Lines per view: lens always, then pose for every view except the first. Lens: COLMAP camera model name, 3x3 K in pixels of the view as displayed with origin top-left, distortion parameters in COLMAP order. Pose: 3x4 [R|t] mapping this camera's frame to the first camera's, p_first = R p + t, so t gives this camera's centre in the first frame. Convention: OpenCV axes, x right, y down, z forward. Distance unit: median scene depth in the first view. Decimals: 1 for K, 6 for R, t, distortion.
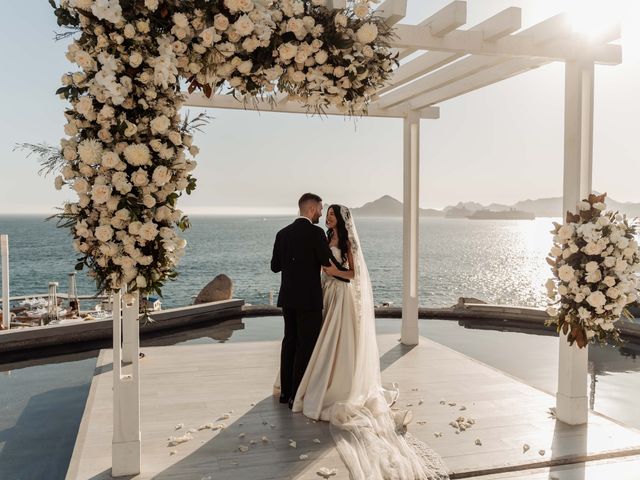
lens RADIAL K [[581.7, 0, 320.0], [0, 581.7, 240.0], [0, 0, 1]] dist [-0.003724, 0.002526]
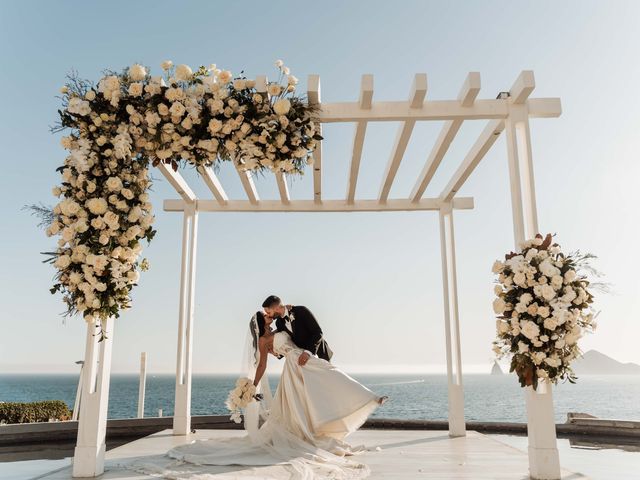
lens RADIAL K [[581.7, 0, 320.0], [0, 581.7, 240.0], [0, 0, 1]] dist [-0.003724, 0.002526]
pose [[0.950412, -0.073169, -0.302263, 0.530674], [-0.009112, 0.964960, -0.262240, 0.255341], [0.310859, 0.251991, 0.916443, -0.050662]]
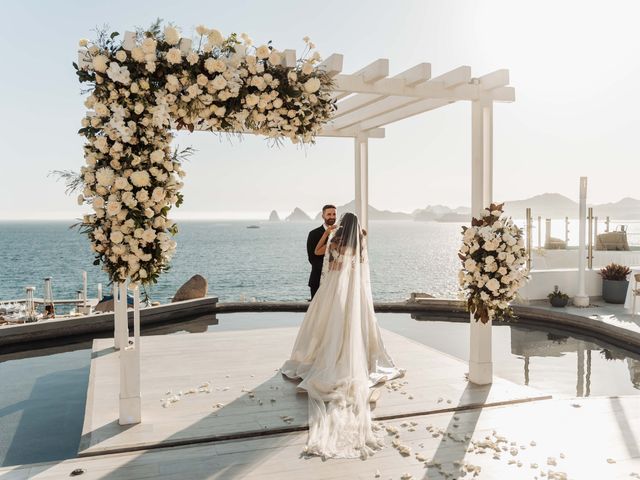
lens RADIAL K [[576.5, 0, 320.0], [0, 576.5, 240.0], [0, 0, 1]] dist [-0.006880, -0.002797]
pose [[0.998725, -0.009340, 0.049615, 0.030521], [0.009657, 0.999934, -0.006149, 0.006693], [-0.049555, 0.006620, 0.998749, -0.321521]]
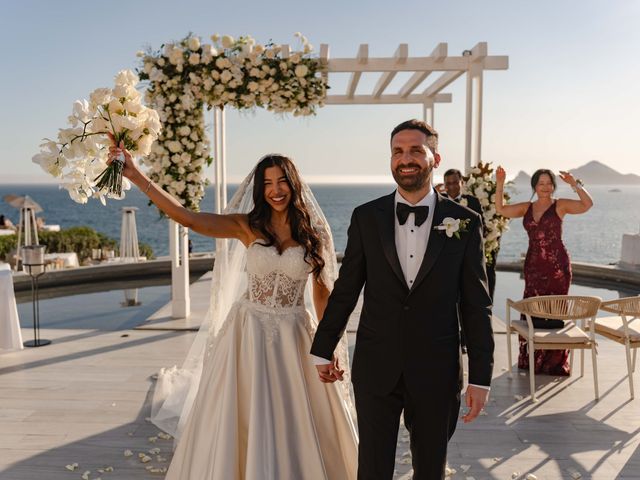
lens RADIAL K [[596.8, 0, 320.0], [0, 596.8, 240.0], [0, 0, 1]] dist [-0.008927, -0.005768]
pose [[0.951363, 0.025908, -0.306980, 0.706343], [-0.009904, 0.998515, 0.053577, 0.048982], [0.307912, -0.047931, 0.950207, -0.699146]]
